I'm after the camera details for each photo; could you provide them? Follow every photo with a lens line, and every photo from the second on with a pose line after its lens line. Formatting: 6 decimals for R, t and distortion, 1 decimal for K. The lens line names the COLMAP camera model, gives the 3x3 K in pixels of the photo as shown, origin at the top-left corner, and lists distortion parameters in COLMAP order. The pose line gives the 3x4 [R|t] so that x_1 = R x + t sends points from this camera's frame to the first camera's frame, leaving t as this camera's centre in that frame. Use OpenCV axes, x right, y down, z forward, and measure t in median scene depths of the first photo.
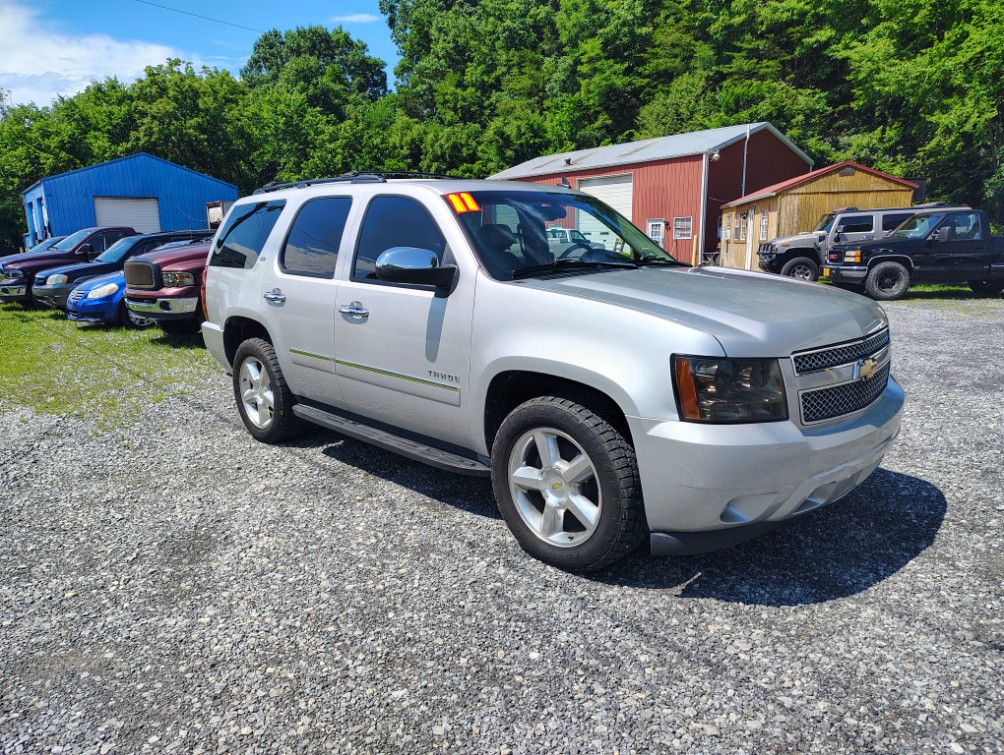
lens RADIAL K [[713.5, 0, 502.0], [0, 713.5, 377.5], [0, 0, 1]] dist [0.002773, 0.000913]
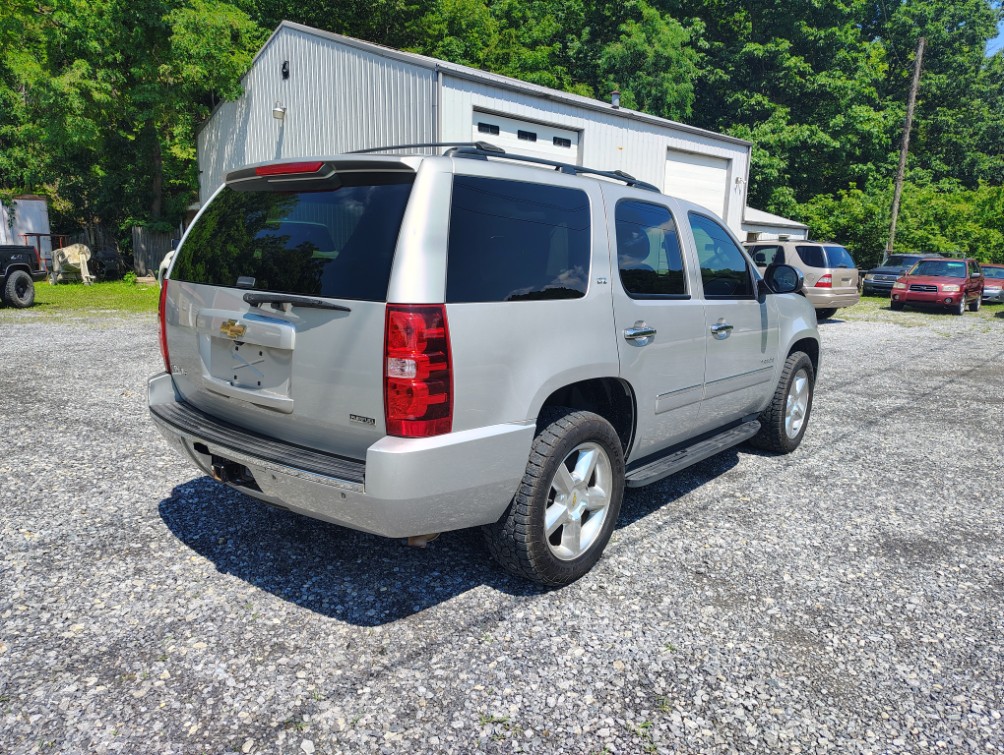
lens RADIAL K [[713.5, 0, 502.0], [0, 713.5, 377.5], [0, 0, 1]] dist [0.002773, 0.000913]
pose [[-0.139570, -0.146503, 0.979315, -1.070135], [0.148752, 0.974670, 0.167008, -0.220066], [-0.978976, 0.168984, -0.114242, 1.319361]]
